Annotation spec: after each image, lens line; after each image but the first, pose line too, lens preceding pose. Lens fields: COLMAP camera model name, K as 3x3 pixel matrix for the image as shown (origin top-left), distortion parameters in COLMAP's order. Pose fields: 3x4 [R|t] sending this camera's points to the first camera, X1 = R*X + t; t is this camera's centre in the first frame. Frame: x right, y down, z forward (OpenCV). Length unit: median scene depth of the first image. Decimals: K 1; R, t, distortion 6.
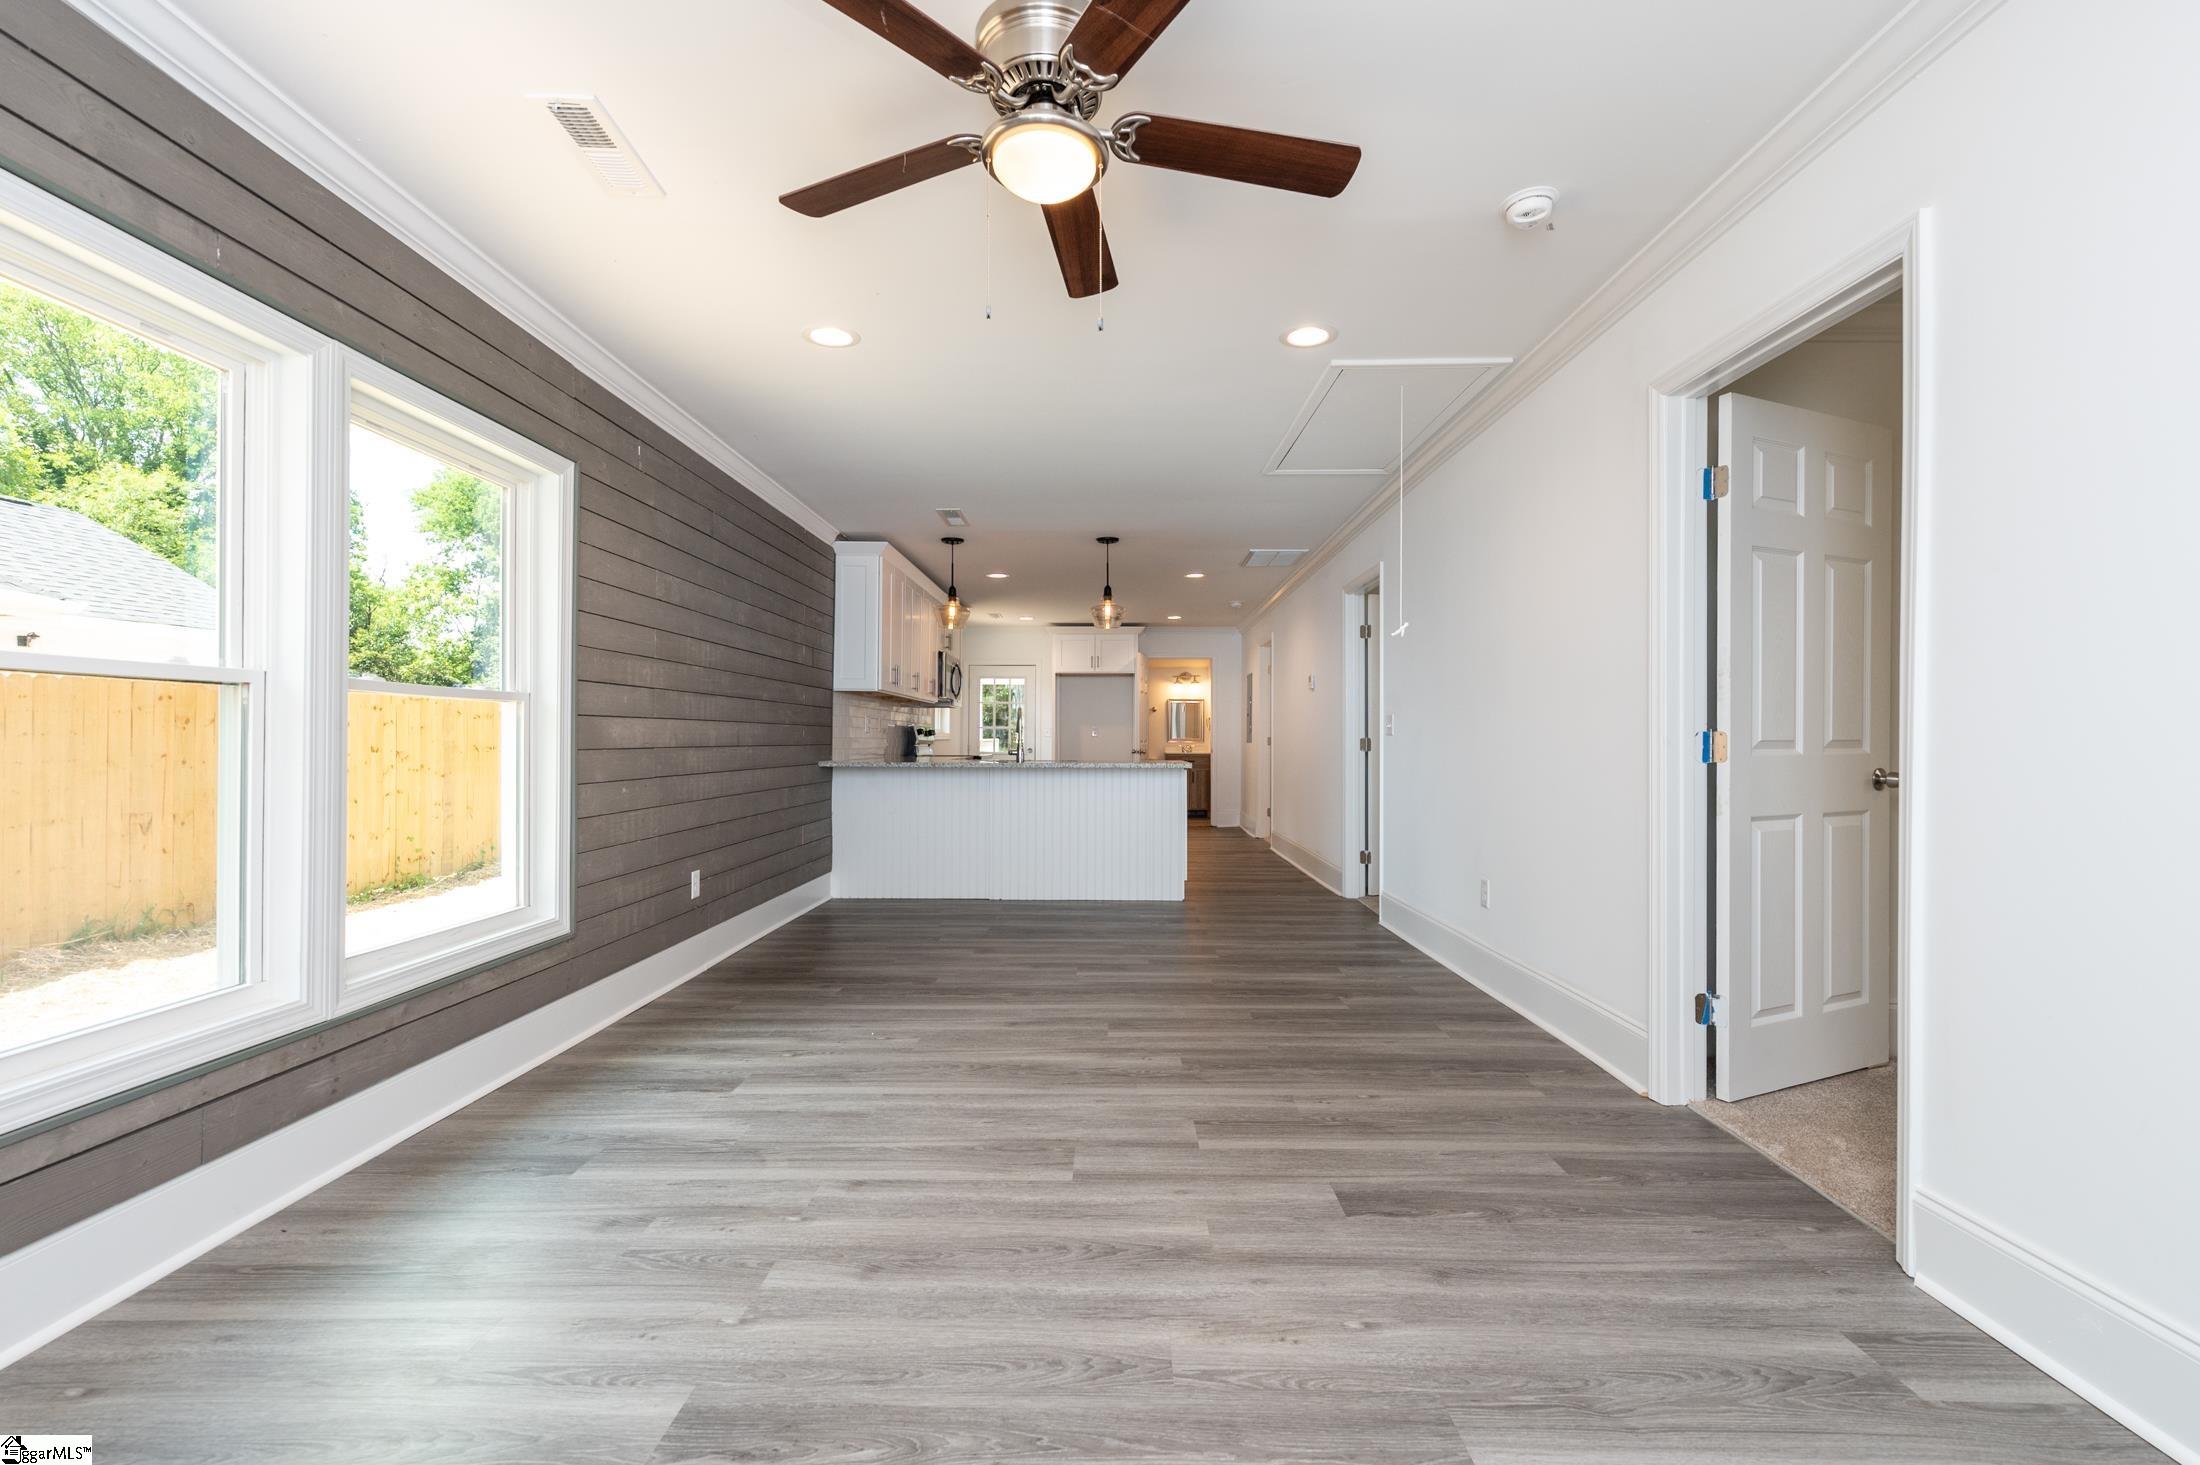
lens RADIAL K [[925.7, 0, 1103.0], [0, 925.7, 744.8], [0, 0, 1]] dist [0.004026, 0.000233]
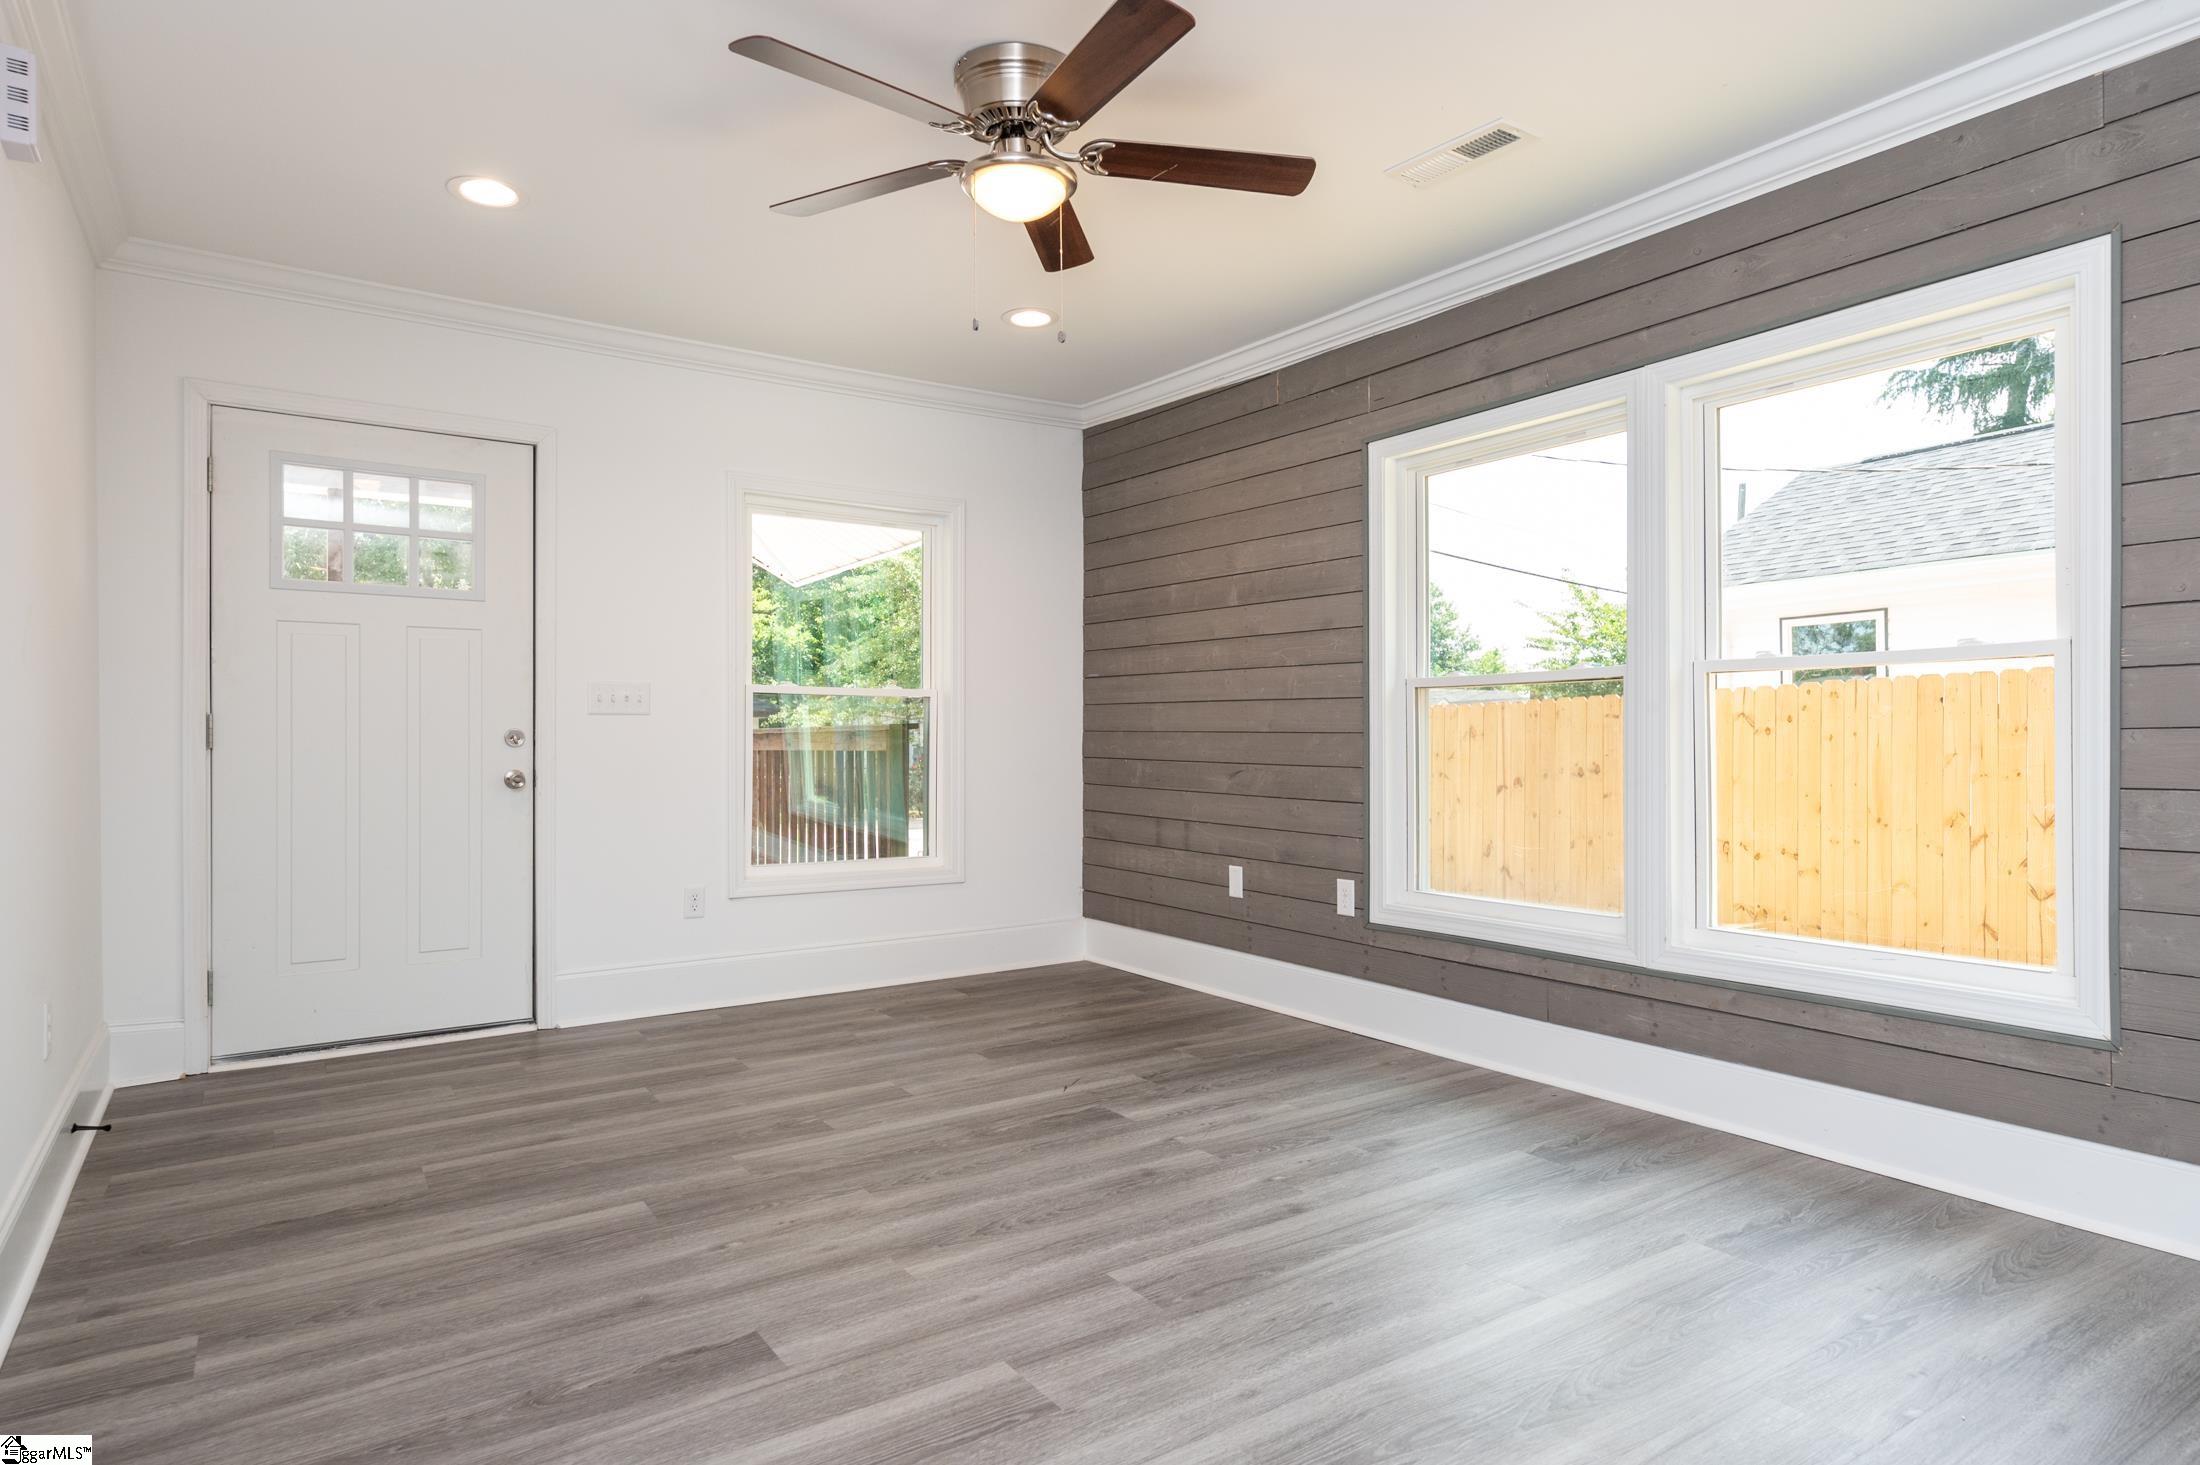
lens RADIAL K [[1221.8, 0, 1109.4], [0, 1221.8, 727.5], [0, 0, 1]] dist [-0.005840, -0.001967]
pose [[-0.817807, -0.003452, -0.575482, 0.582352], [0.002130, 0.999957, -0.009025, 0.016243], [0.575488, -0.008606, -0.817765, 1.919527]]
